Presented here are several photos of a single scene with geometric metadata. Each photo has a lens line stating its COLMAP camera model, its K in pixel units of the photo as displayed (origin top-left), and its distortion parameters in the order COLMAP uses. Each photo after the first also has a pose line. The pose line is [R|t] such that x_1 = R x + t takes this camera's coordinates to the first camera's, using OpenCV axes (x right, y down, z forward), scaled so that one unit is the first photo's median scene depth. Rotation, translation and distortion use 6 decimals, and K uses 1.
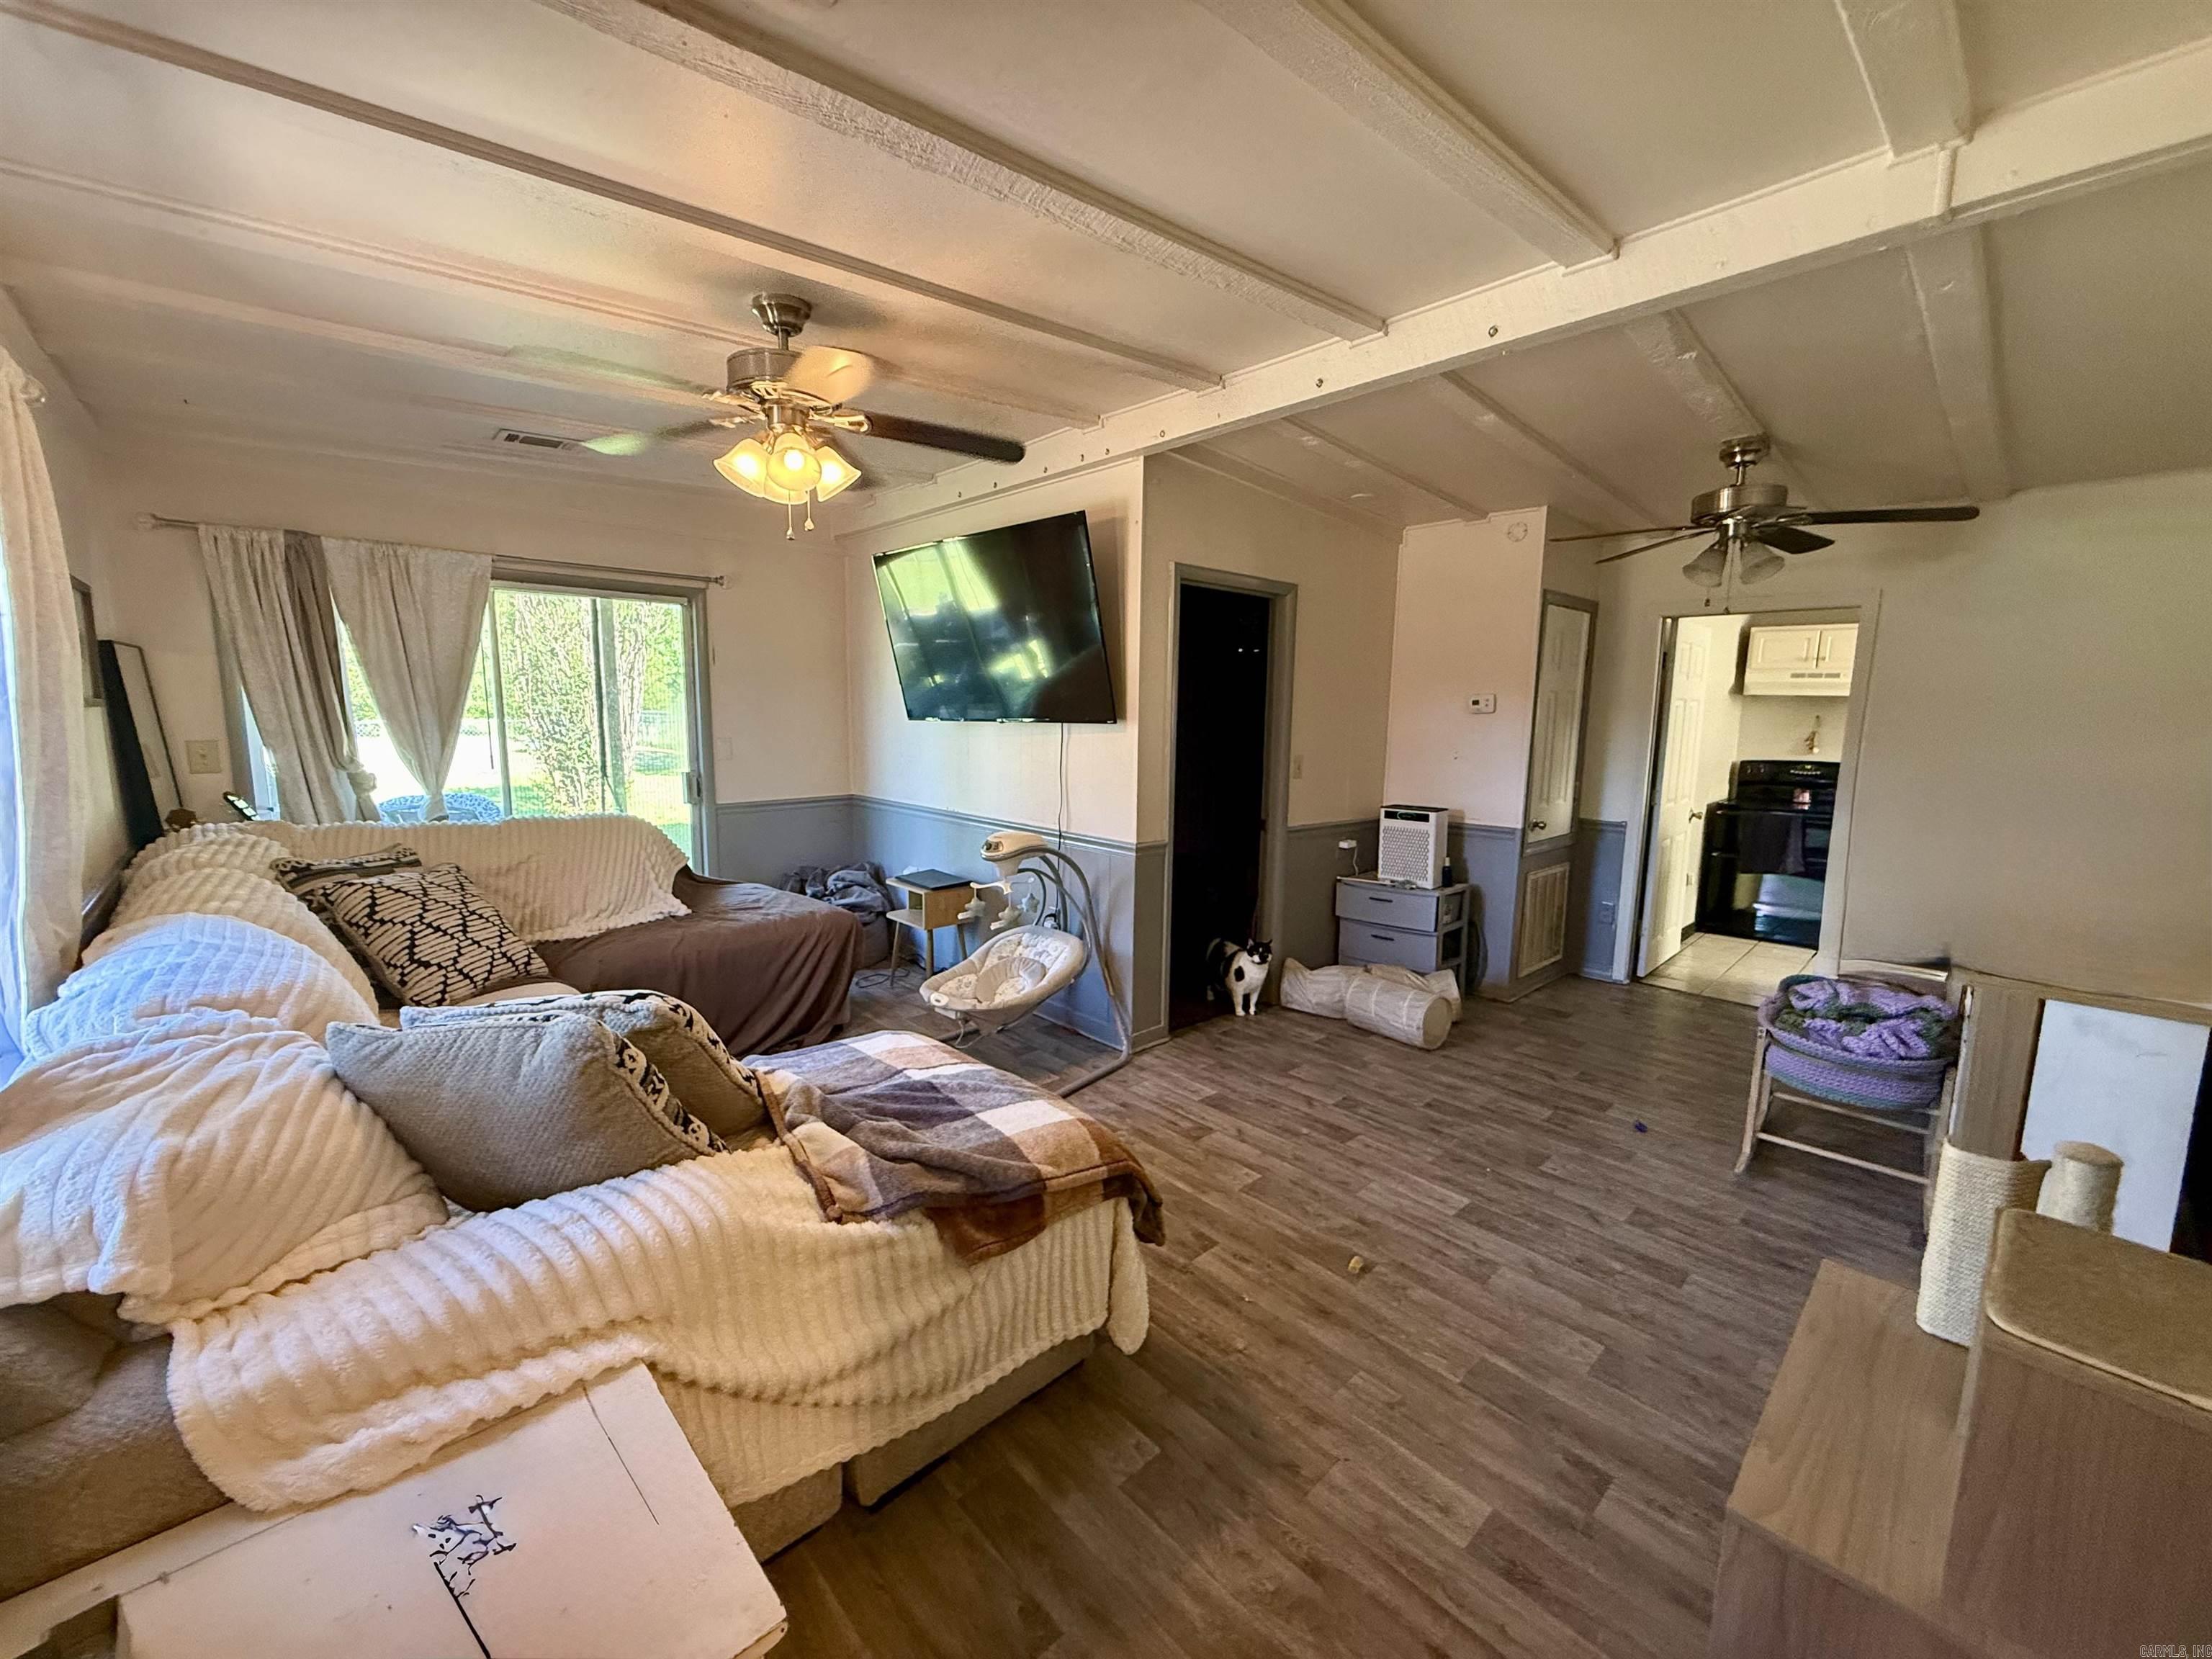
lens RADIAL K [[884.5, 0, 1101.0], [0, 884.5, 829.5], [0, 0, 1]] dist [-0.004304, -0.000431]
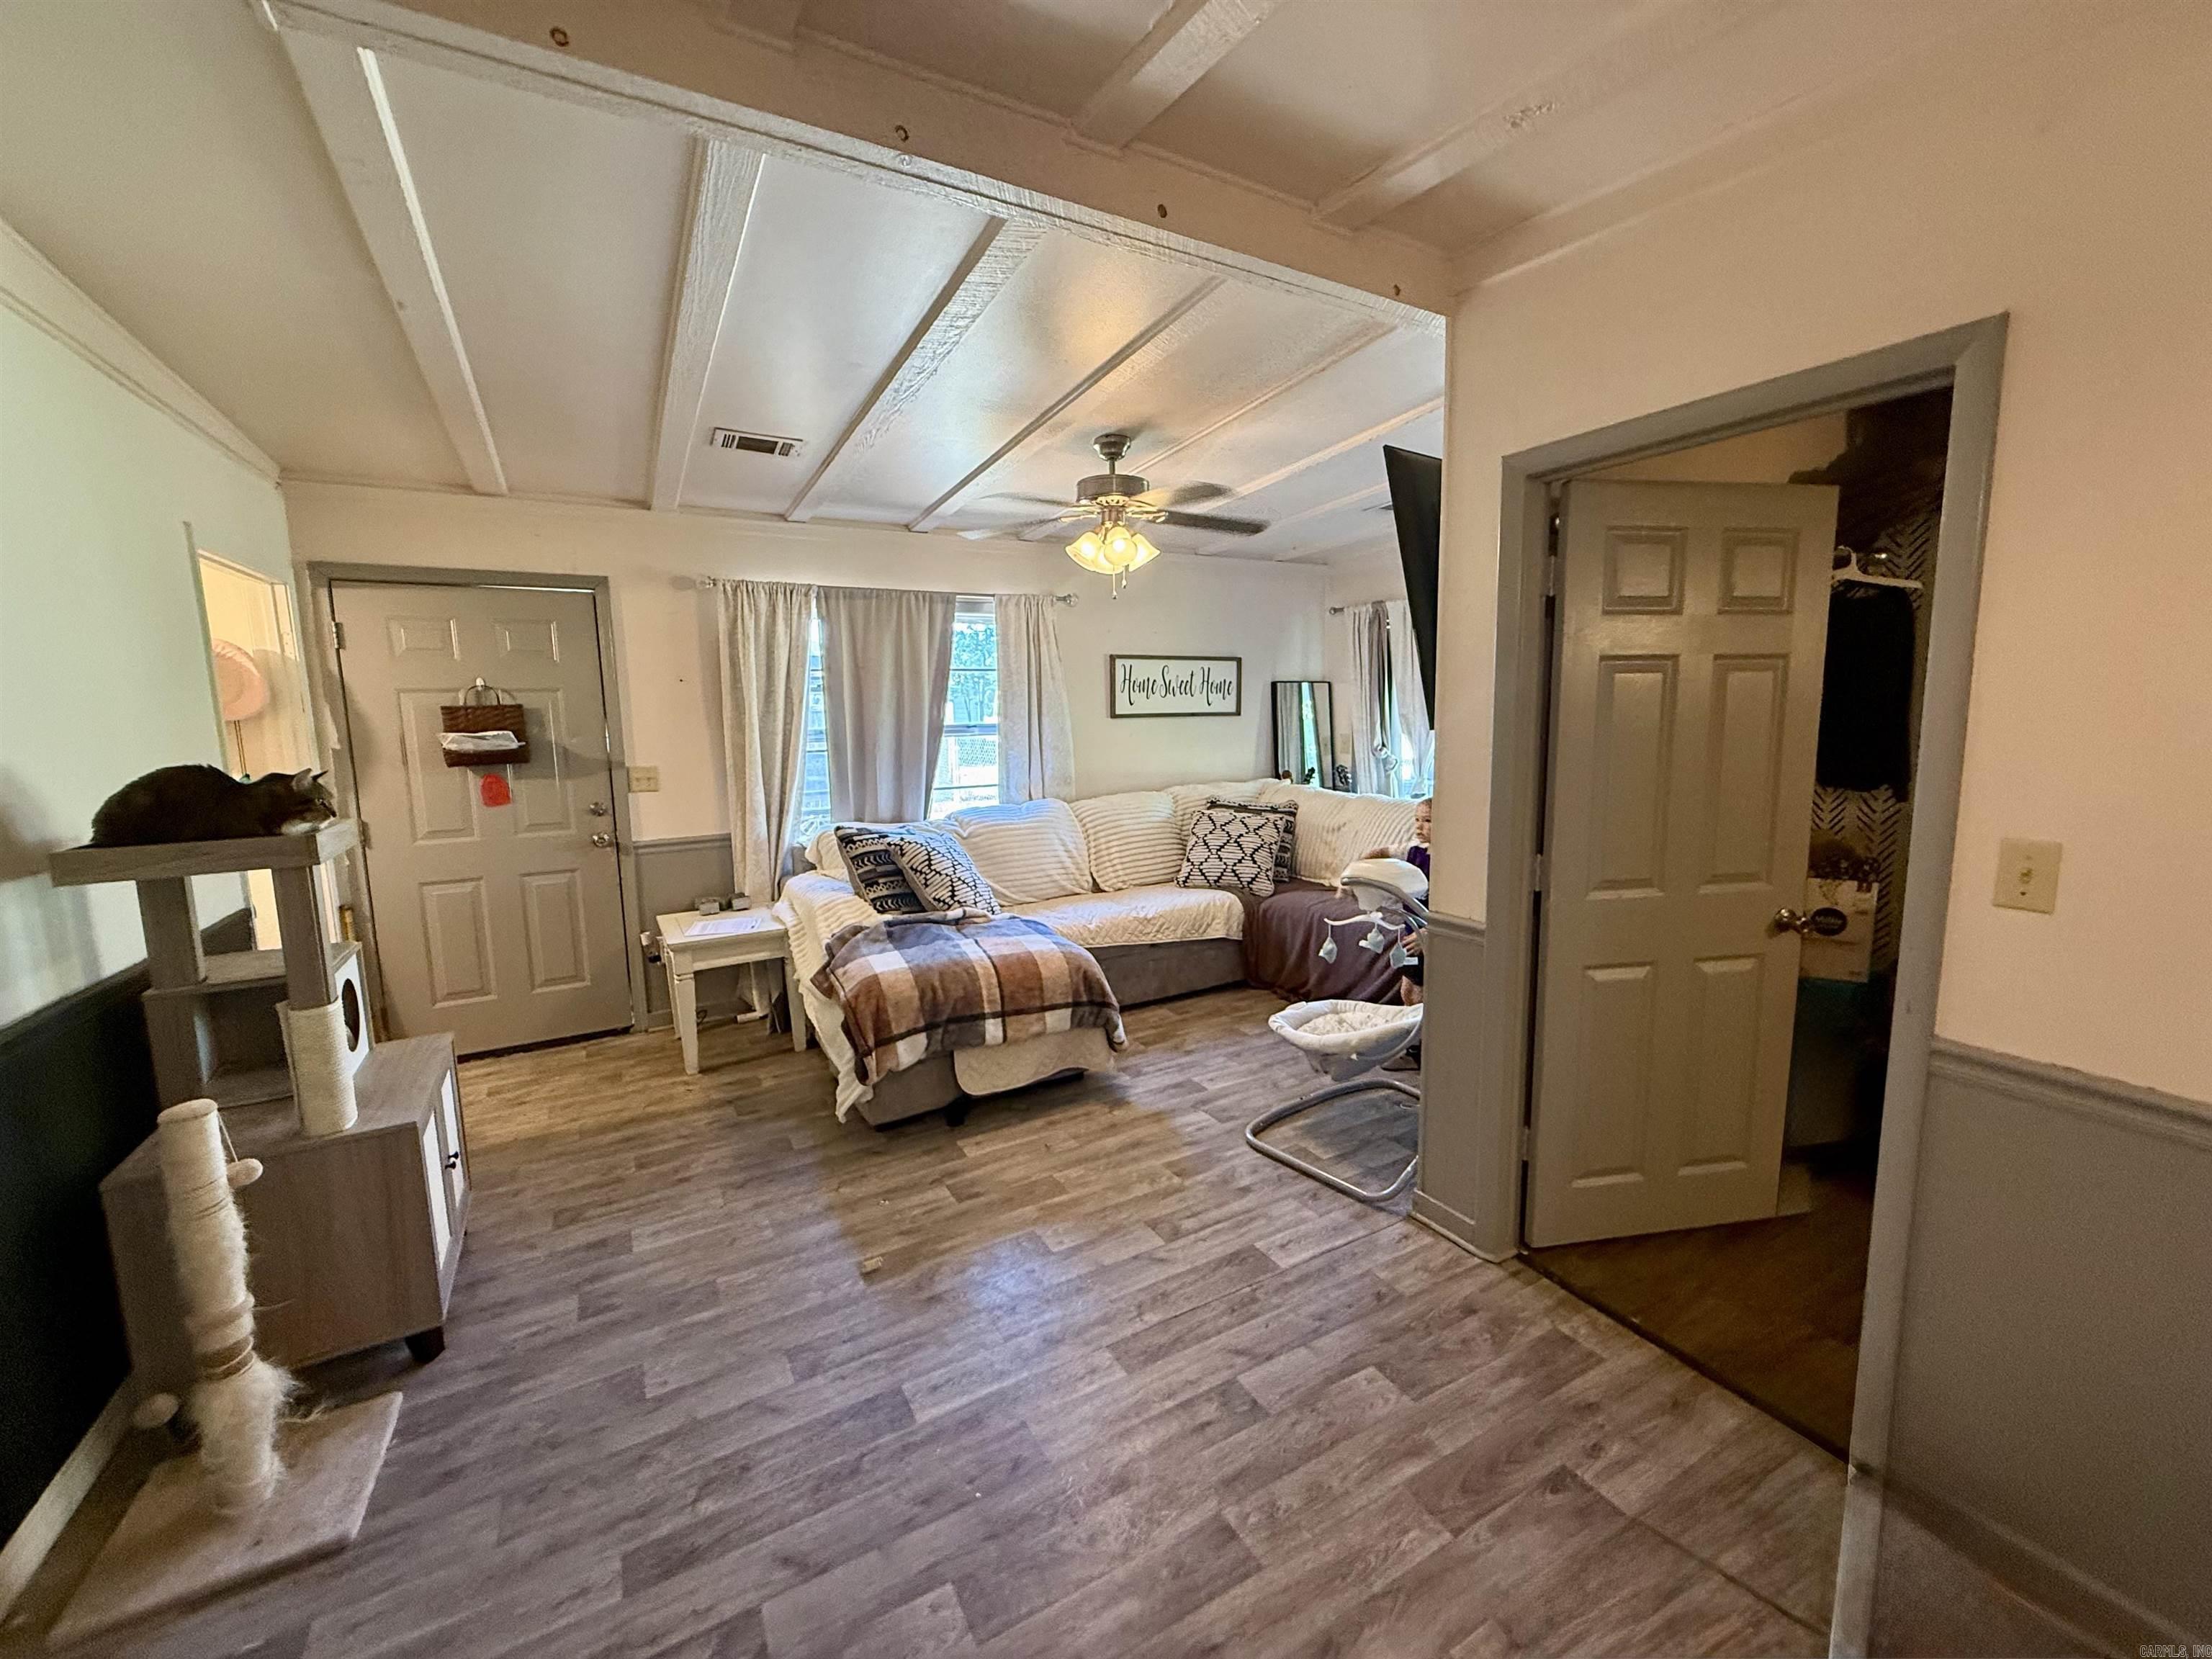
lens RADIAL K [[884.5, 0, 1106.2], [0, 884.5, 829.5], [0, 0, 1]] dist [-0.004304, -0.000431]
pose [[-0.228282, 0.113545, -0.966951, 1.177483], [-0.125005, 0.981537, 0.144769, -0.177663], [0.965537, 0.153922, -0.209874, 1.433489]]
